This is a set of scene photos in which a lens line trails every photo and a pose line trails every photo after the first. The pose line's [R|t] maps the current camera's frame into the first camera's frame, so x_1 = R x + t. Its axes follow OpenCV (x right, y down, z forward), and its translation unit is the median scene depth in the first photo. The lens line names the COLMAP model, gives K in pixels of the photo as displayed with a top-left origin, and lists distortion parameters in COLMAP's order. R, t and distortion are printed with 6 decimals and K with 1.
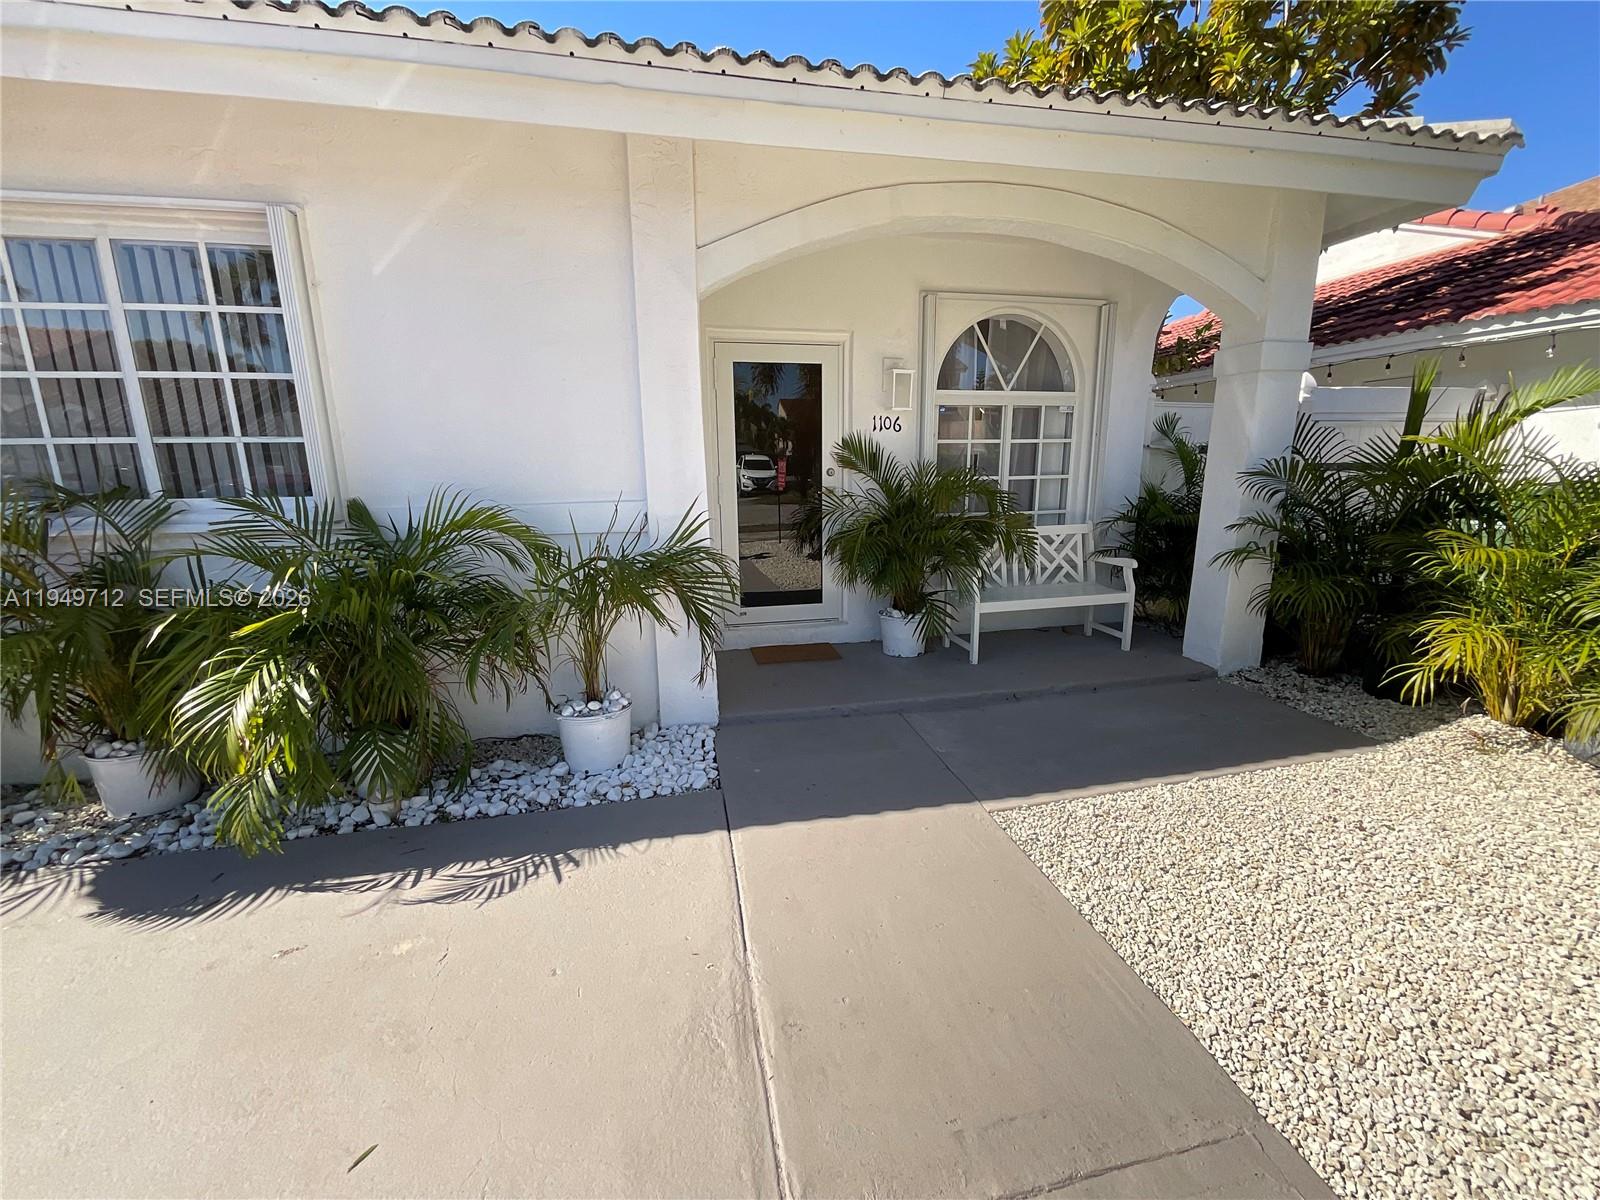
lens RADIAL K [[675.3, 0, 800.0], [0, 675.3, 600.0], [0, 0, 1]] dist [-0.021897, 0.016855]
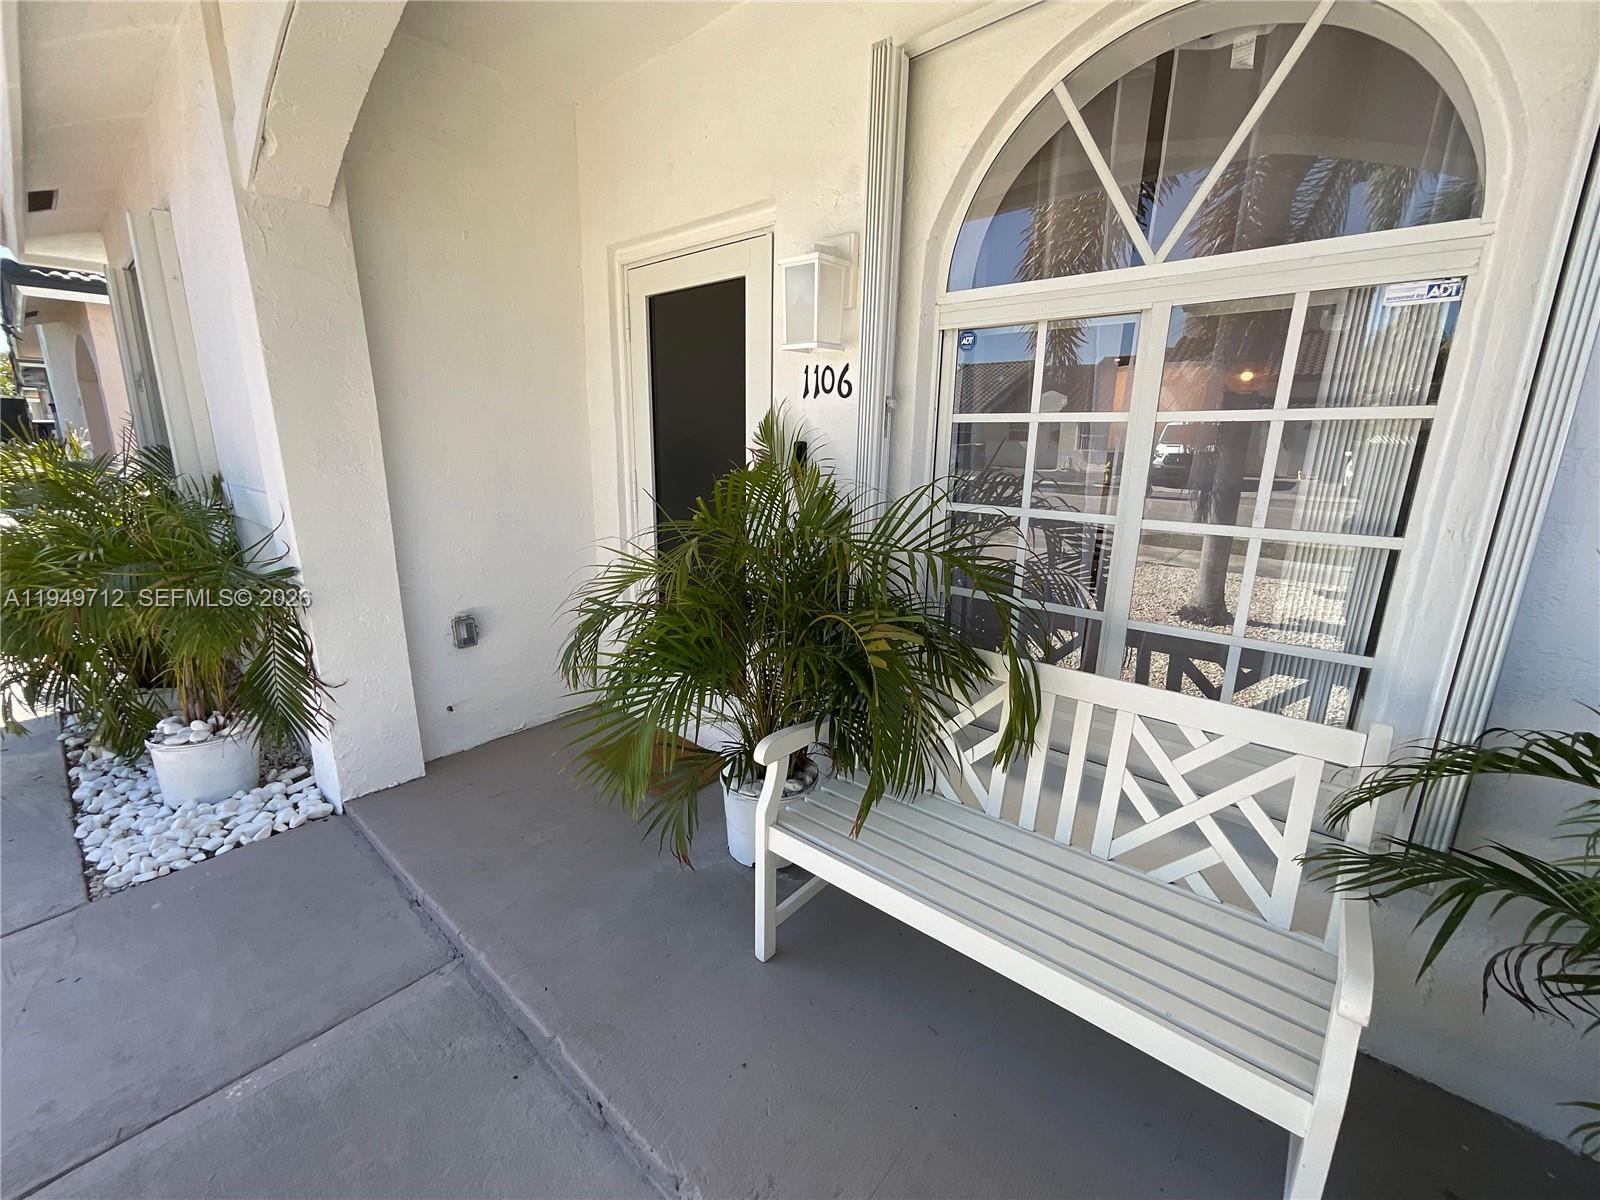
lens RADIAL K [[675.3, 0, 800.0], [0, 675.3, 600.0], [0, 0, 1]] dist [-0.021897, 0.016855]
pose [[0.580825, 0.209848, -0.786515, 0.500261], [-0.176890, 0.975650, 0.129681, -0.161093], [0.794577, 0.063804, 0.603802, 0.674512]]
